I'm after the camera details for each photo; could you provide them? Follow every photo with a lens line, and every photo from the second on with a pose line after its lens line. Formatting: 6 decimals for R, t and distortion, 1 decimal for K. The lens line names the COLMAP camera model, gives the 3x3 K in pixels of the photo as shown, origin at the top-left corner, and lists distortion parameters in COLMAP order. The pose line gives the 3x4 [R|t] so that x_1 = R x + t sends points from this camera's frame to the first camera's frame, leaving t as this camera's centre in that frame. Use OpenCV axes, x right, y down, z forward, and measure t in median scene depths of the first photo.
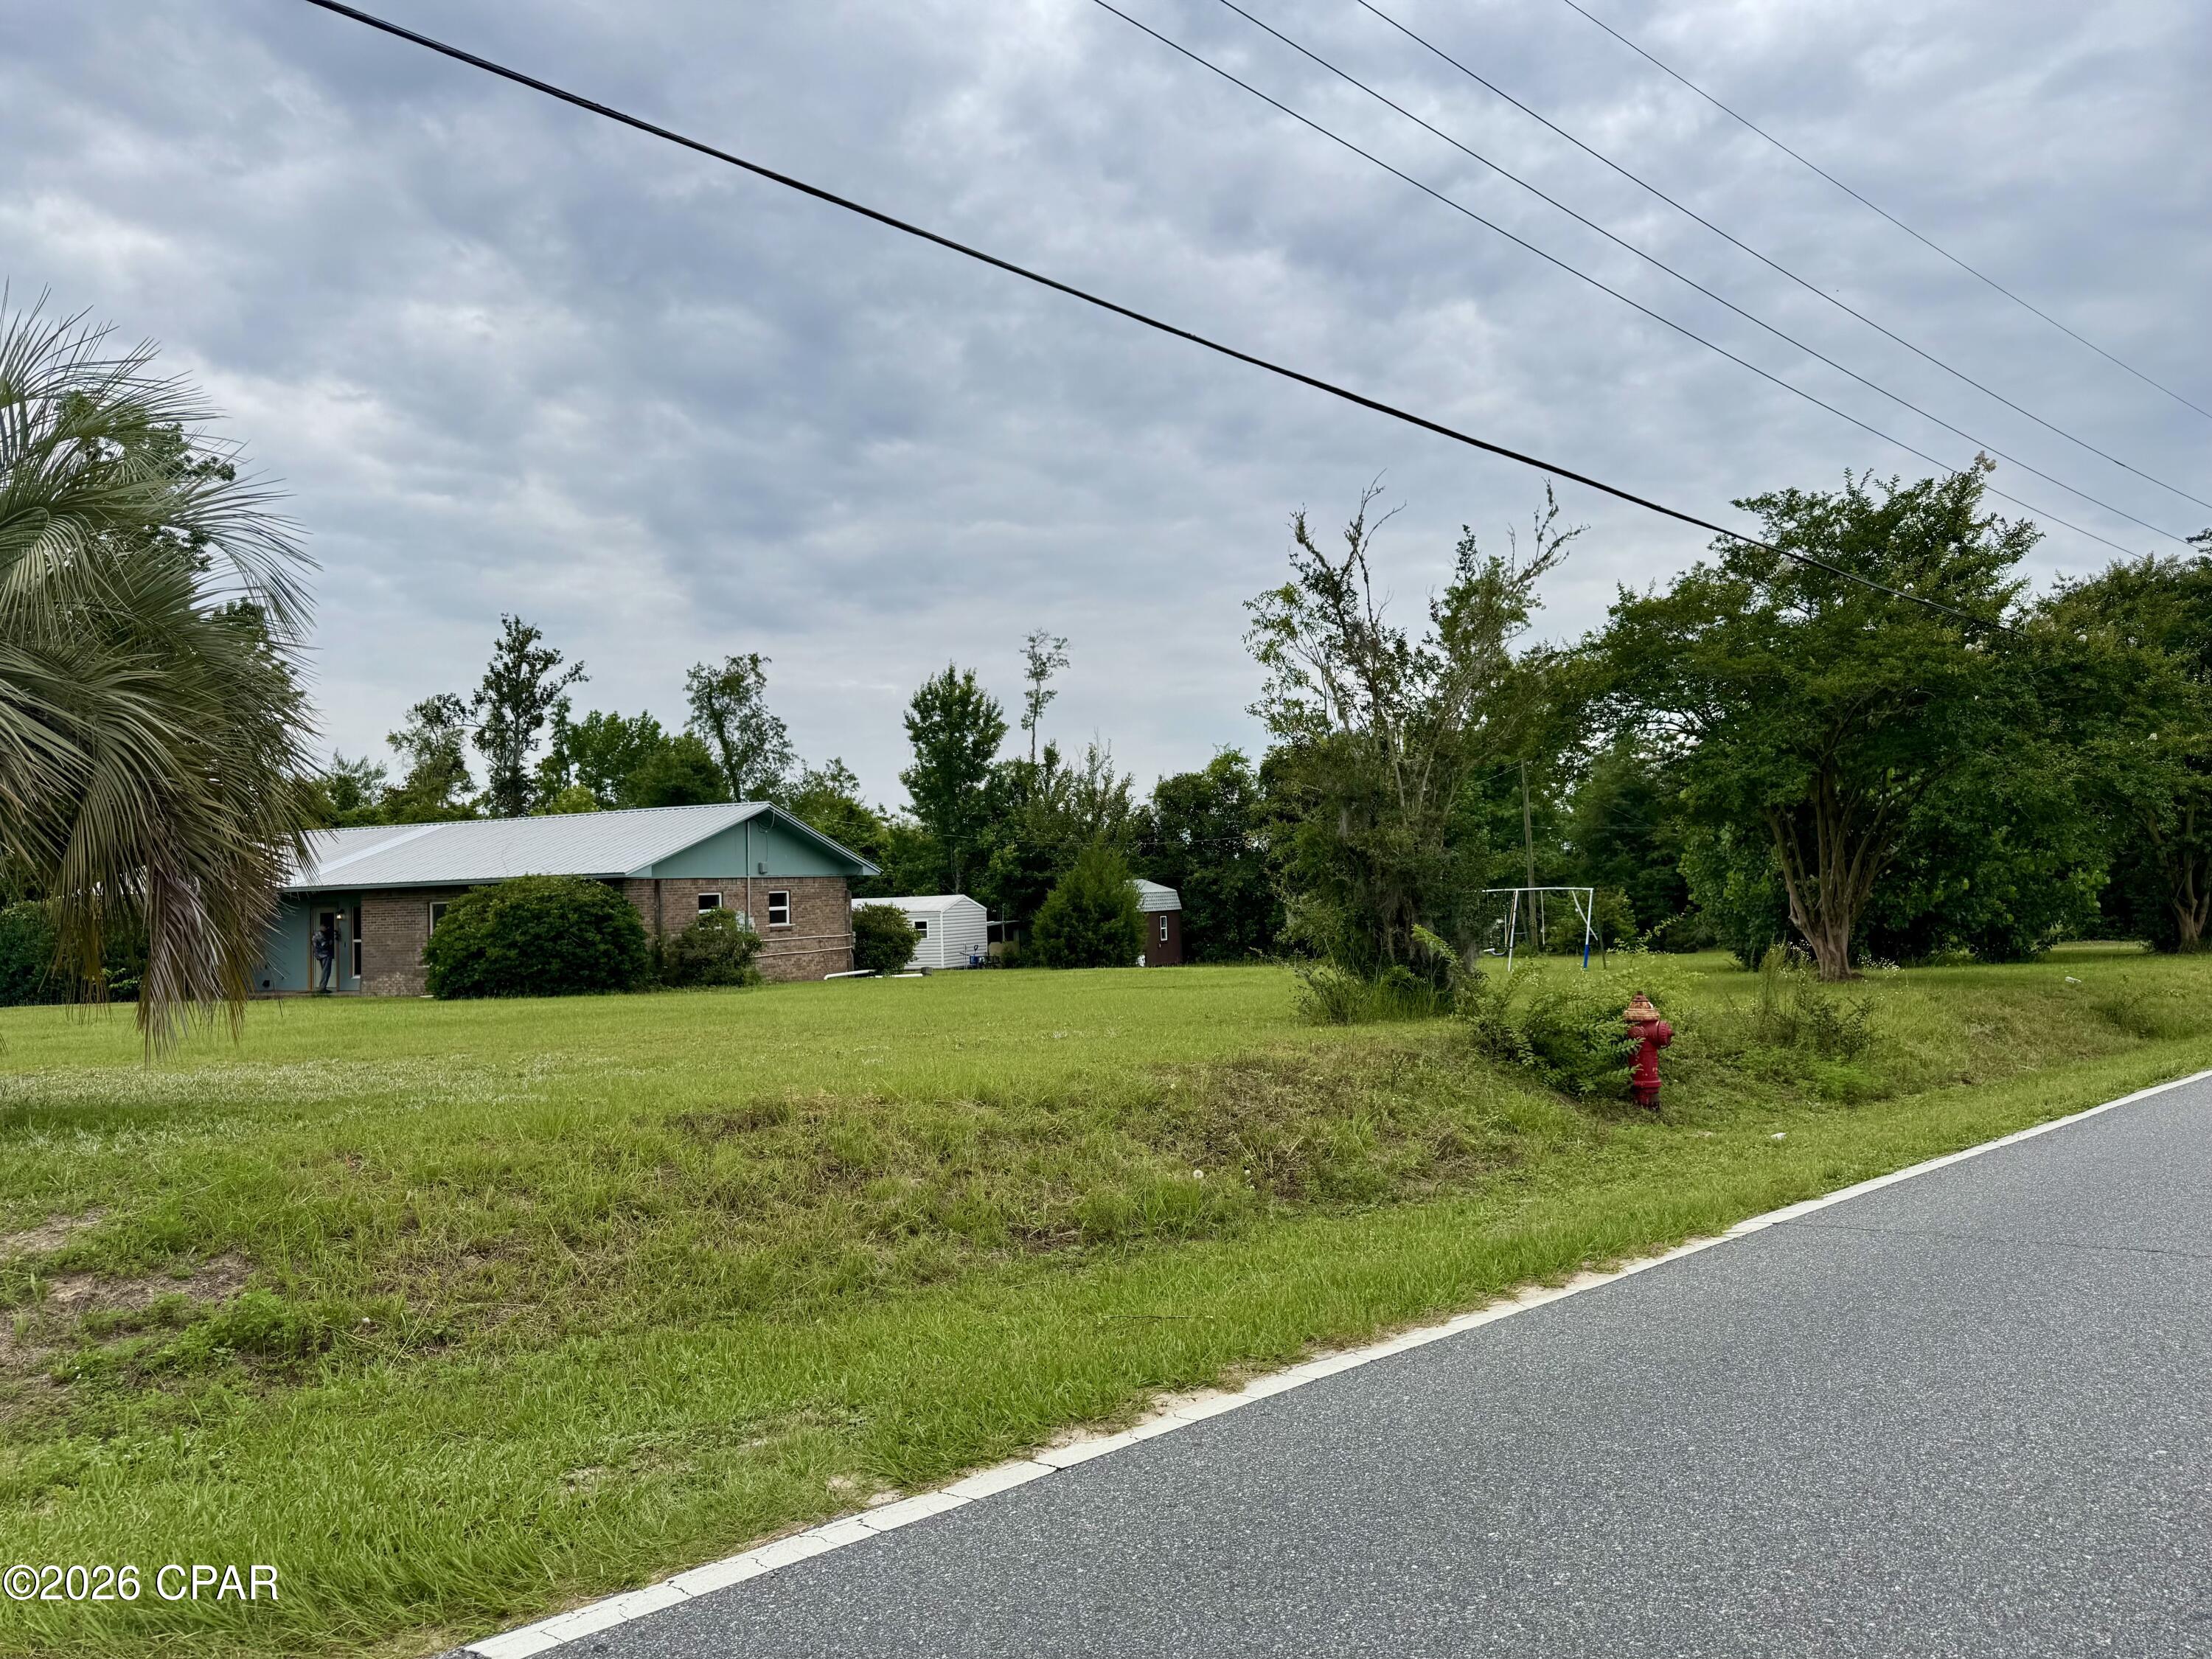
lens RADIAL K [[1472.5, 0, 1106.0], [0, 1472.5, 829.5], [0, 0, 1]] dist [-0.040569, -0.001065]
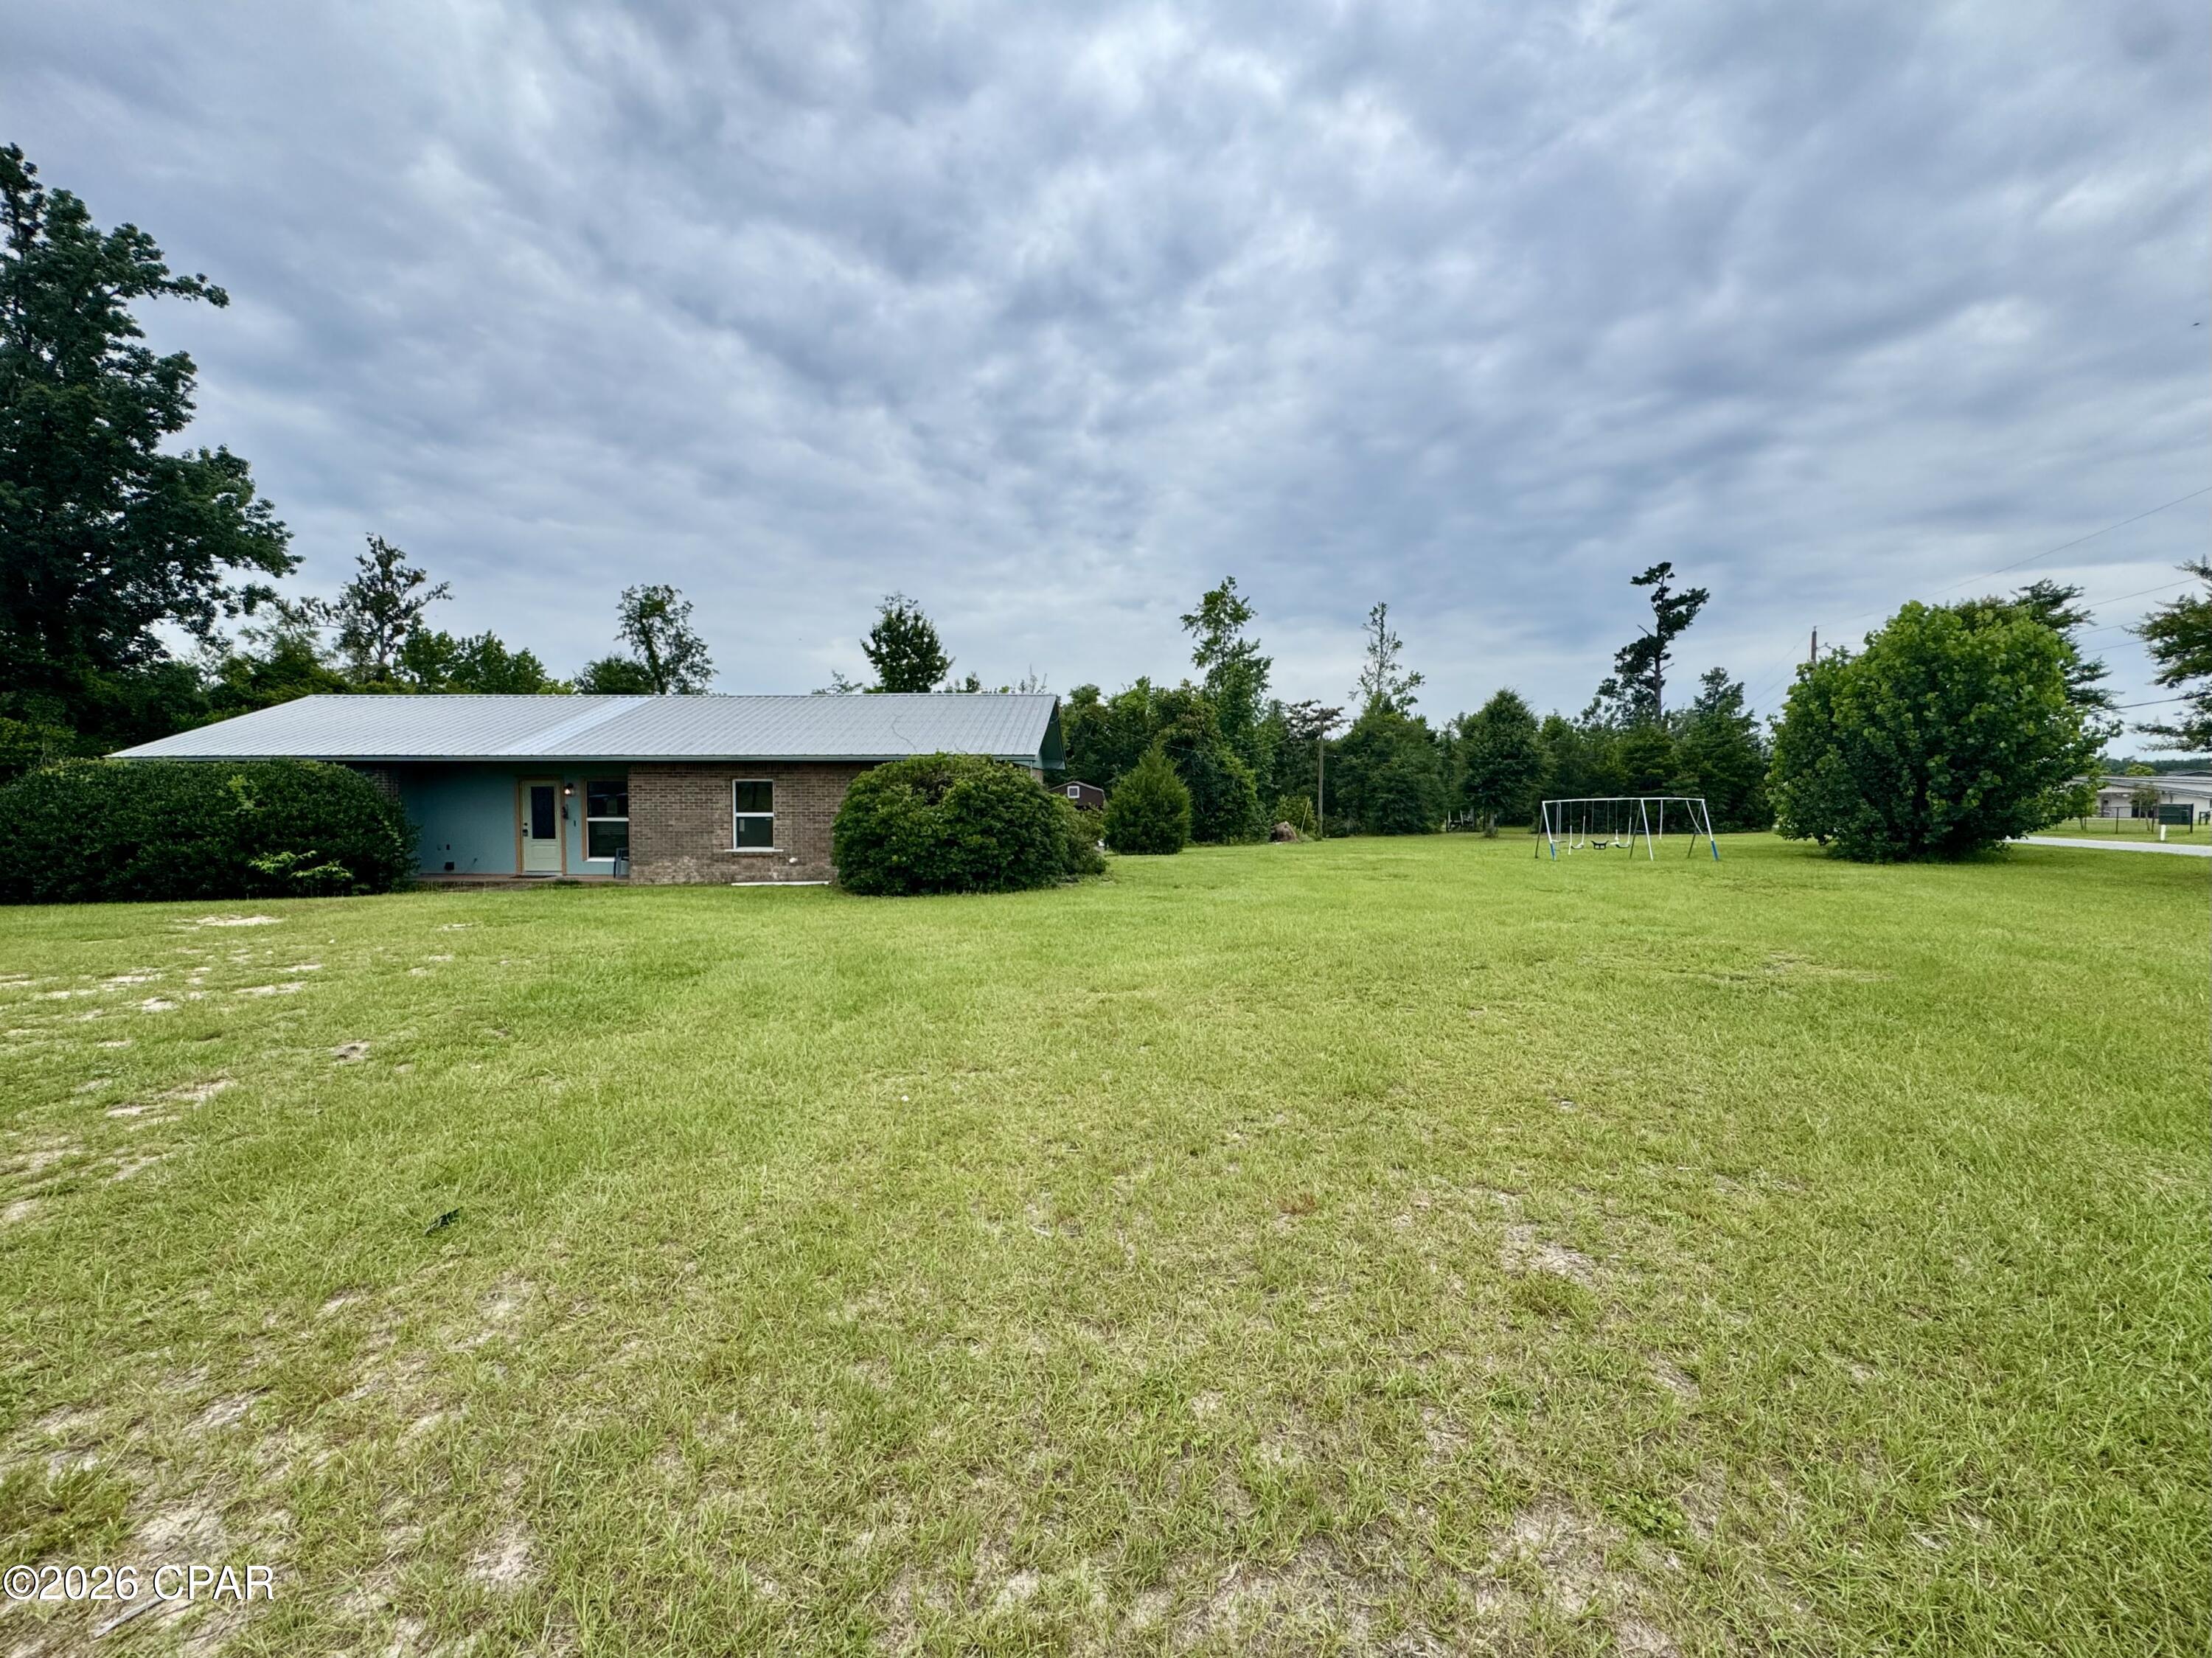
lens RADIAL K [[925.7, 0, 1106.0], [0, 925.7, 829.0], [0, 0, 1]] dist [-0.000980, 0.000313]
pose [[0.941423, 0.019848, 0.336644, -0.162693], [-0.046896, 0.996272, 0.072405, 0.010734], [-0.333952, -0.083951, 0.938844, 0.144844]]
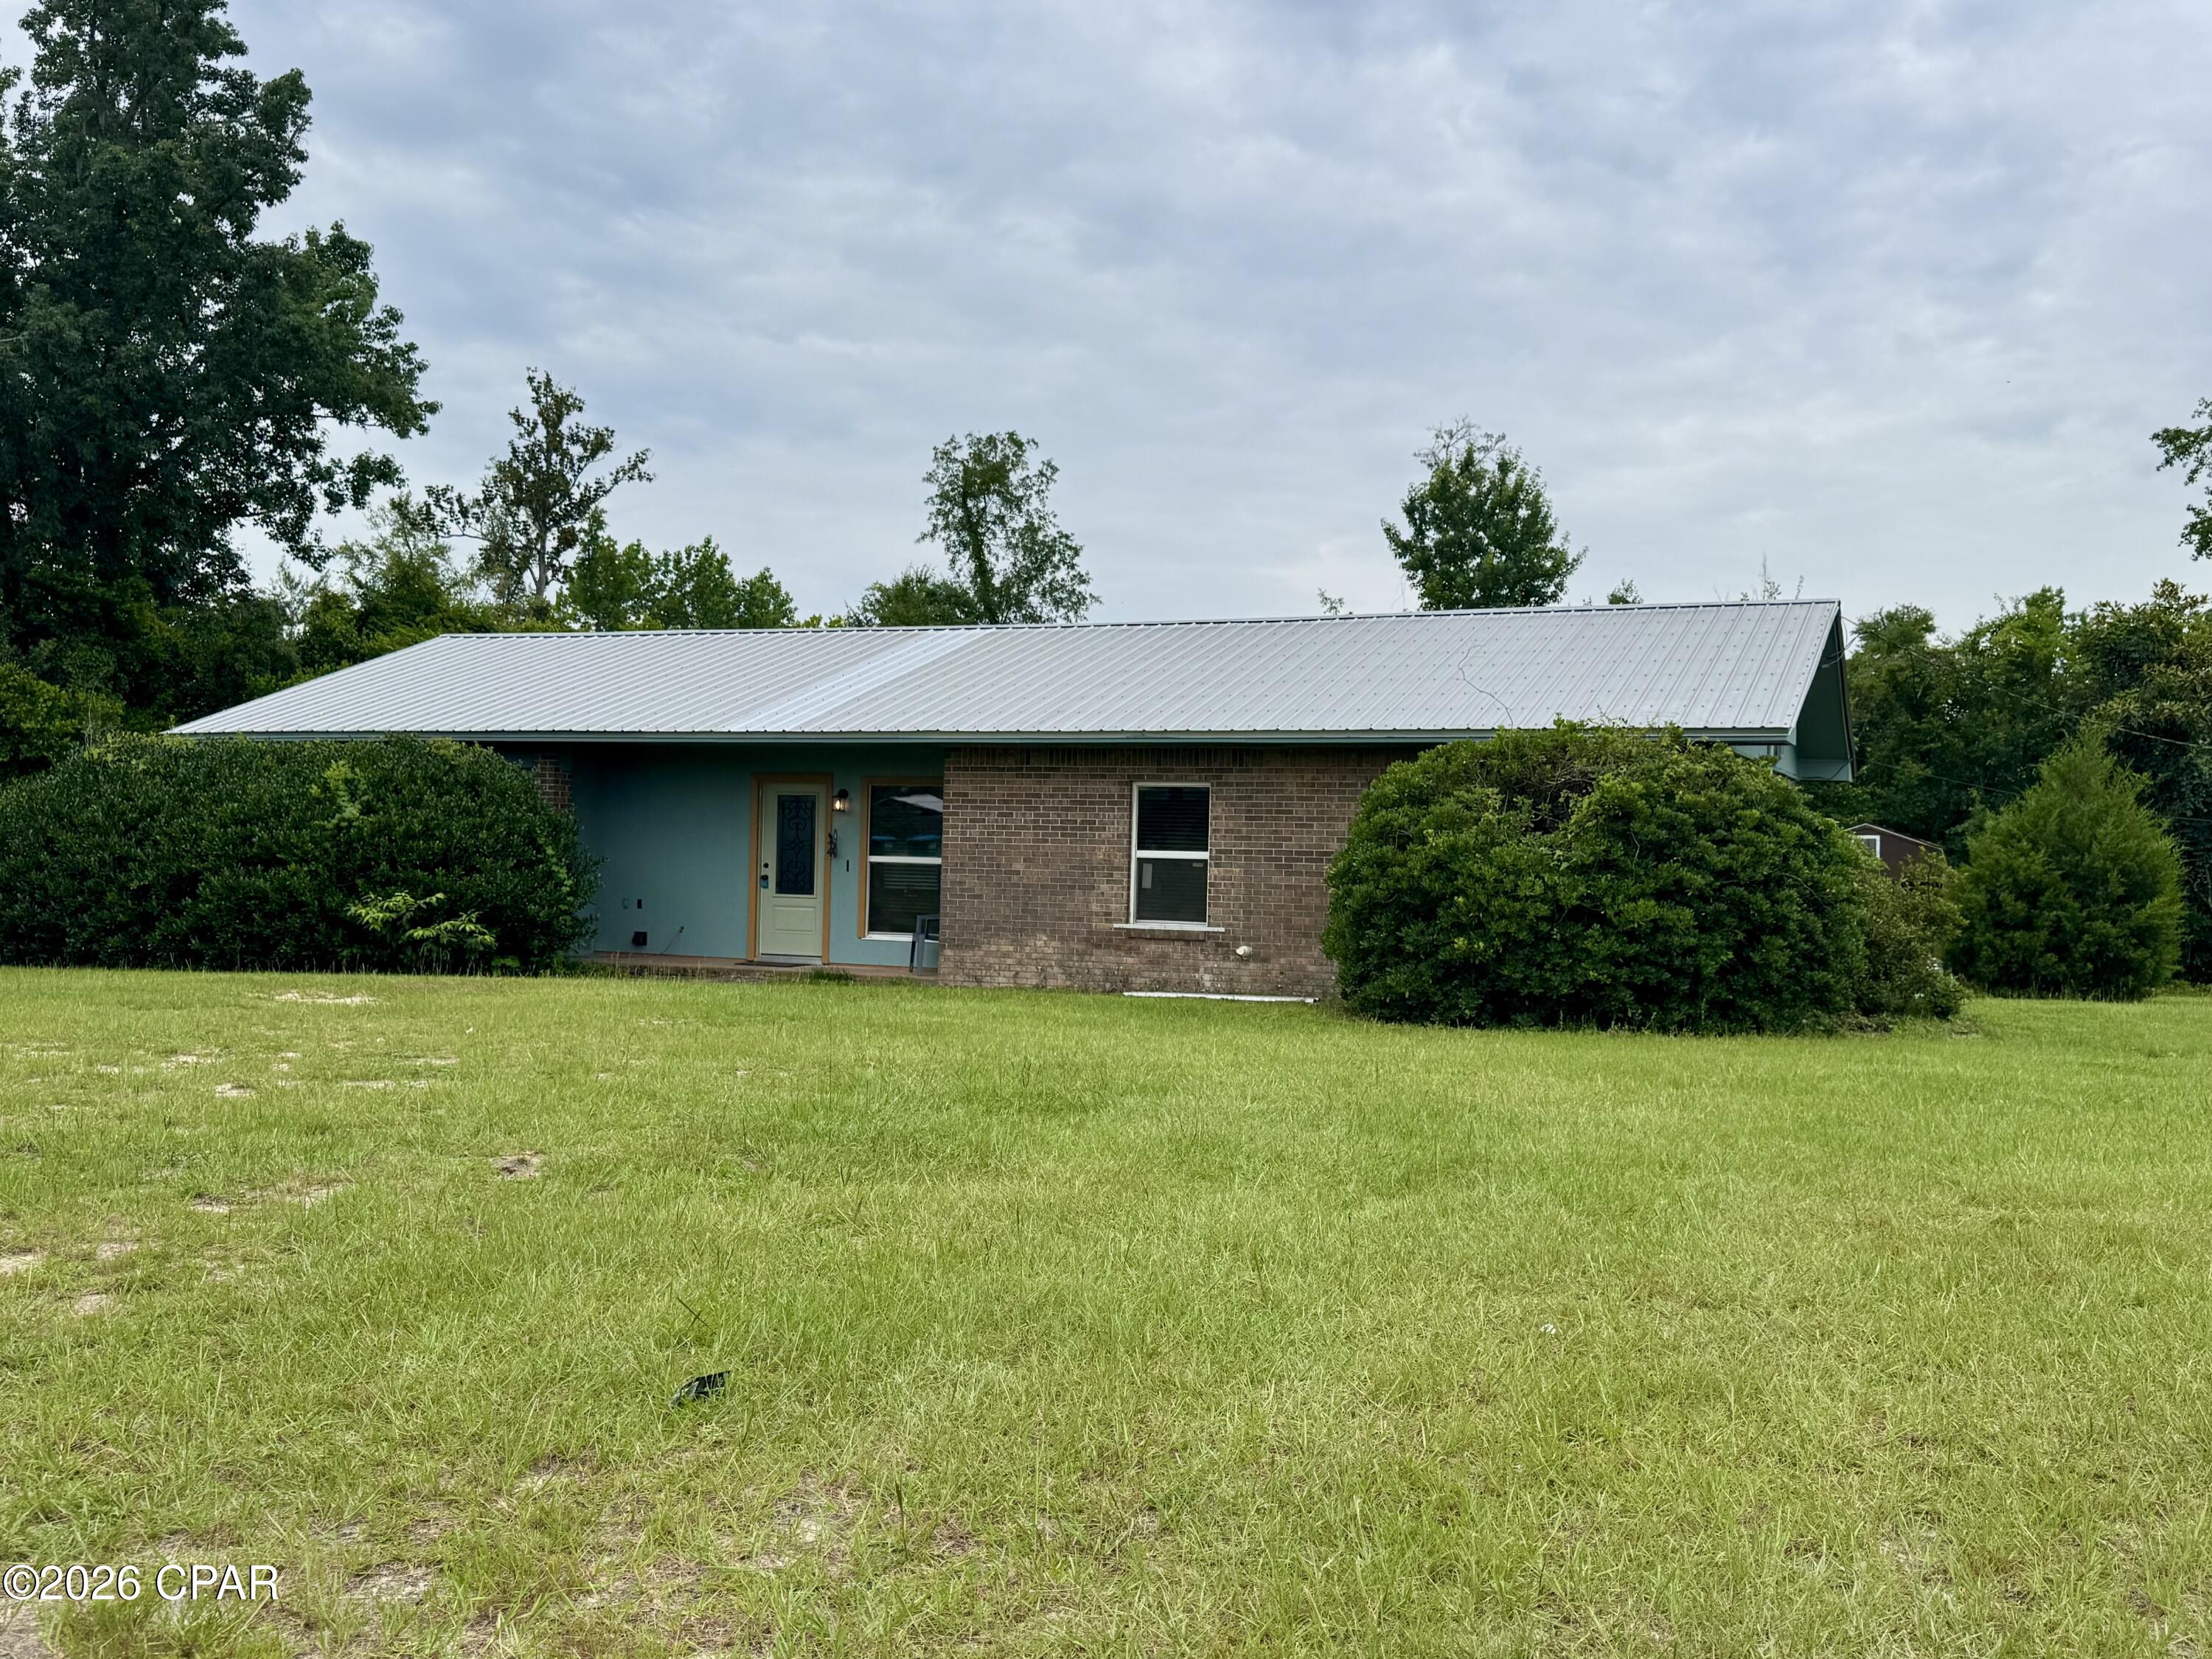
lens RADIAL K [[2012.6, 0, 1106.0], [0, 2012.6, 829.5], [0, 0, 1]] dist [0.178646, -0.370934]
pose [[0.997444, 0.056203, -0.044126, -0.164736], [-0.054560, 0.997802, 0.037603, 0.015622], [0.046142, -0.035099, 0.998318, 0.144834]]
